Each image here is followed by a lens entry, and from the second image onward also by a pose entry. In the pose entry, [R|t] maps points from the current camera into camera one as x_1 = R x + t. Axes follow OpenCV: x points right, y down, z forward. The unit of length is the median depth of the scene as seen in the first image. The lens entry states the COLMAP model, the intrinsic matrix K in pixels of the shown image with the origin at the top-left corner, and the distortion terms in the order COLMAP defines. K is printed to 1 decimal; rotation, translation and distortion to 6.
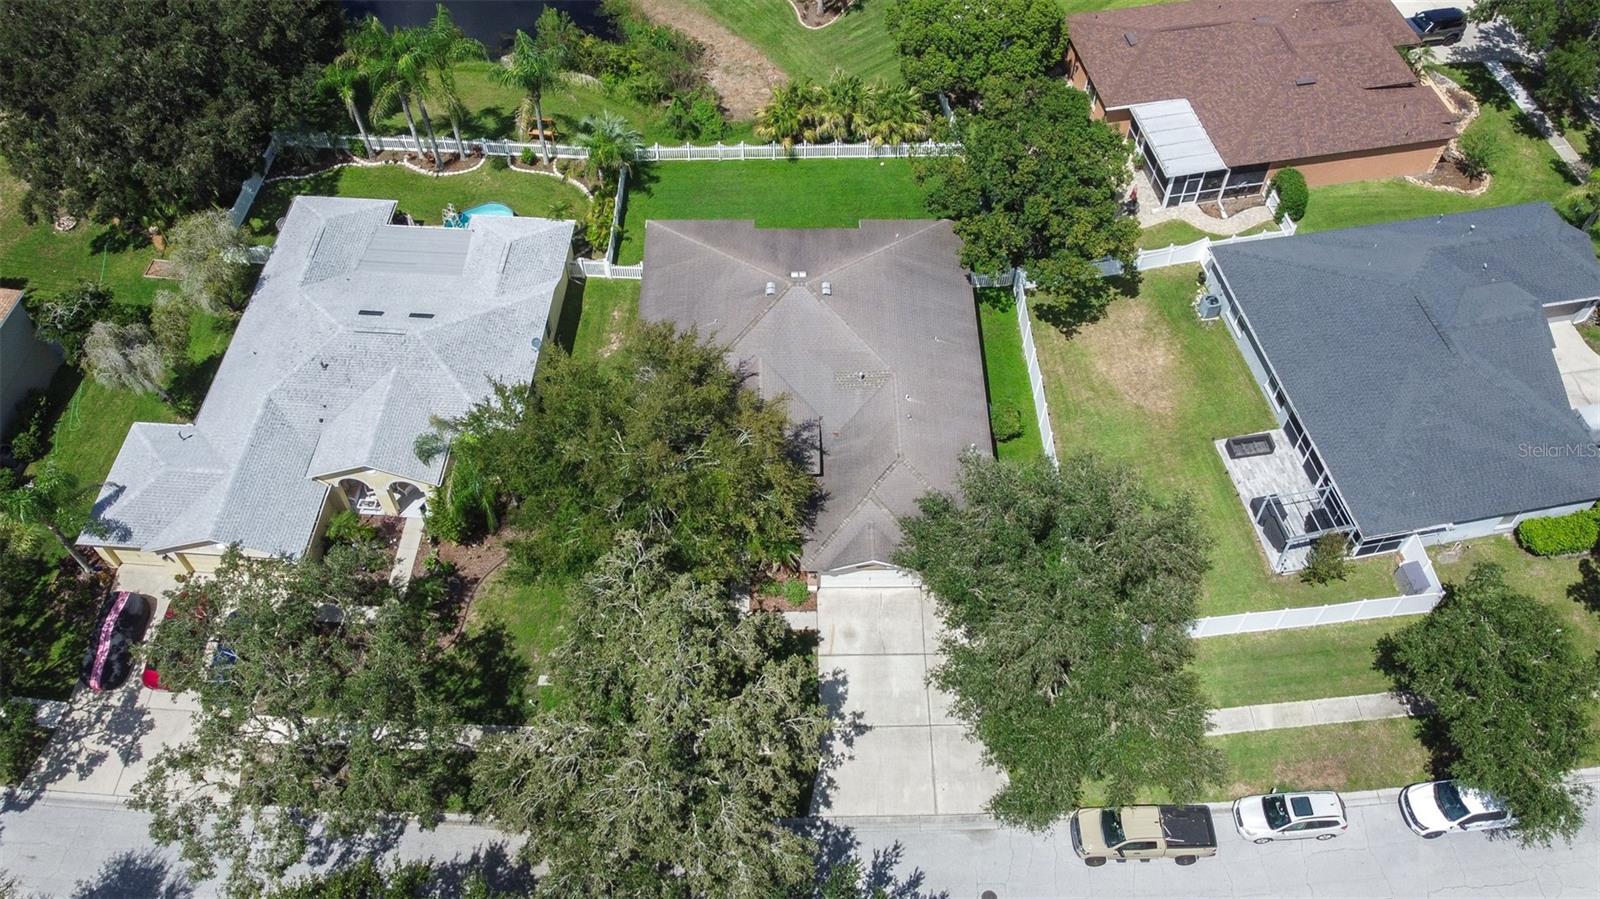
lens RADIAL K [[1283.6, 0, 818.4], [0, 1283.6, 435.9], [0, 0, 1]] dist [0.000449, -0.004957]
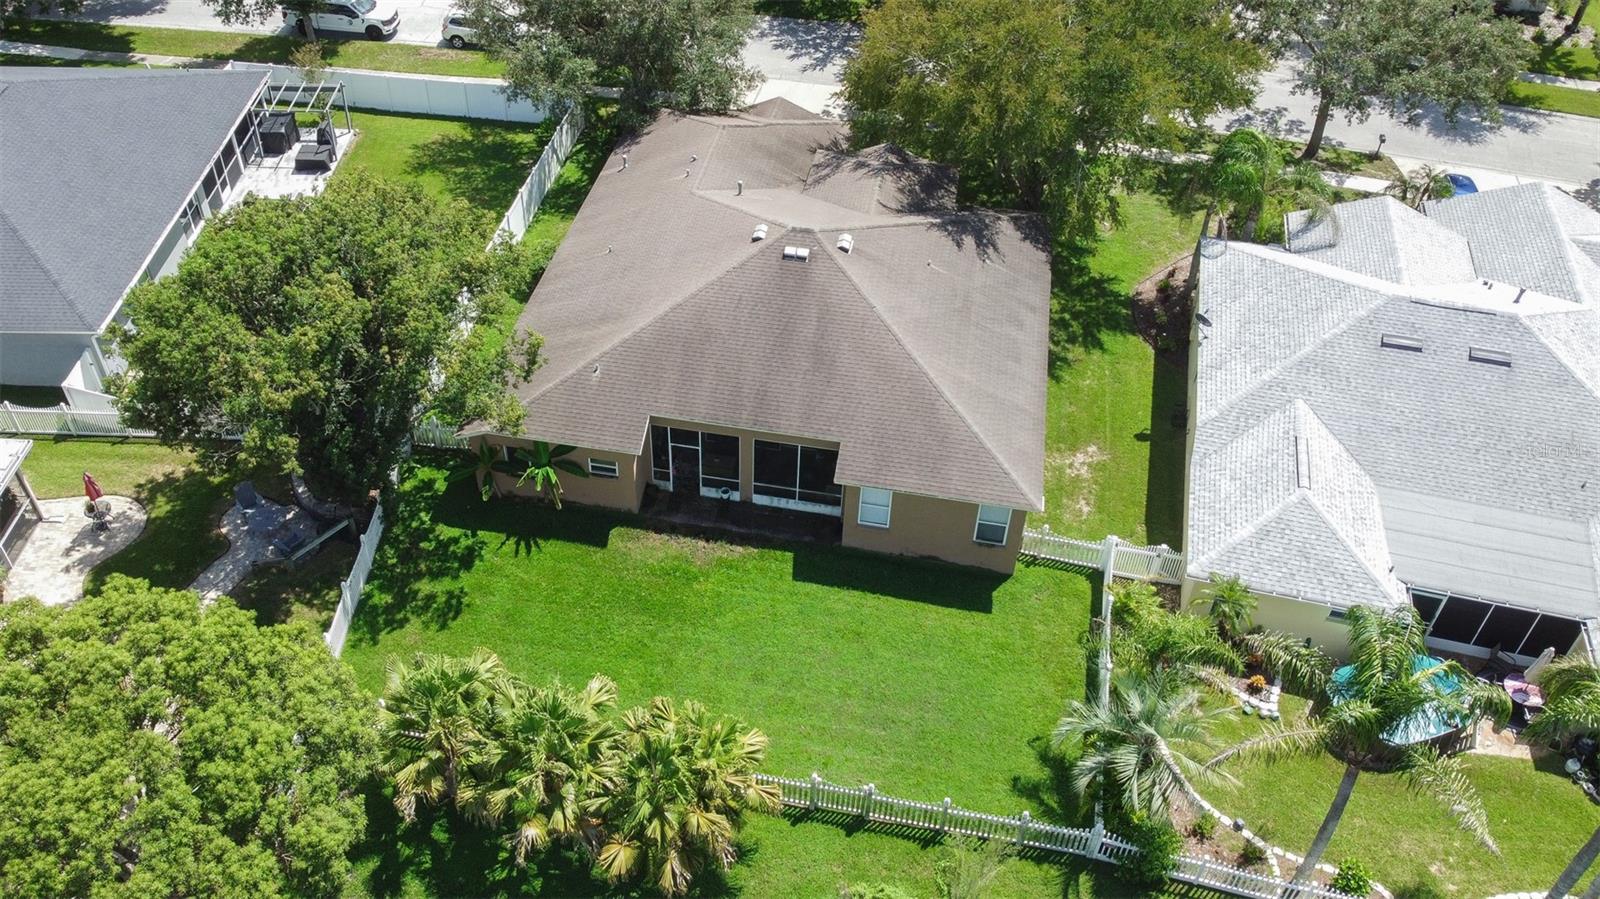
lens RADIAL K [[1283.8, 0, 753.2], [0, 1283.8, 422.8], [0, 0, 1]] dist [-0.004176, 0.001109]
pose [[-0.977519, -0.156524, 0.141271, -0.100811], [0.152717, -0.063633, 0.986219, -0.785911], [-0.145378, 0.985622, 0.086106, 1.072974]]
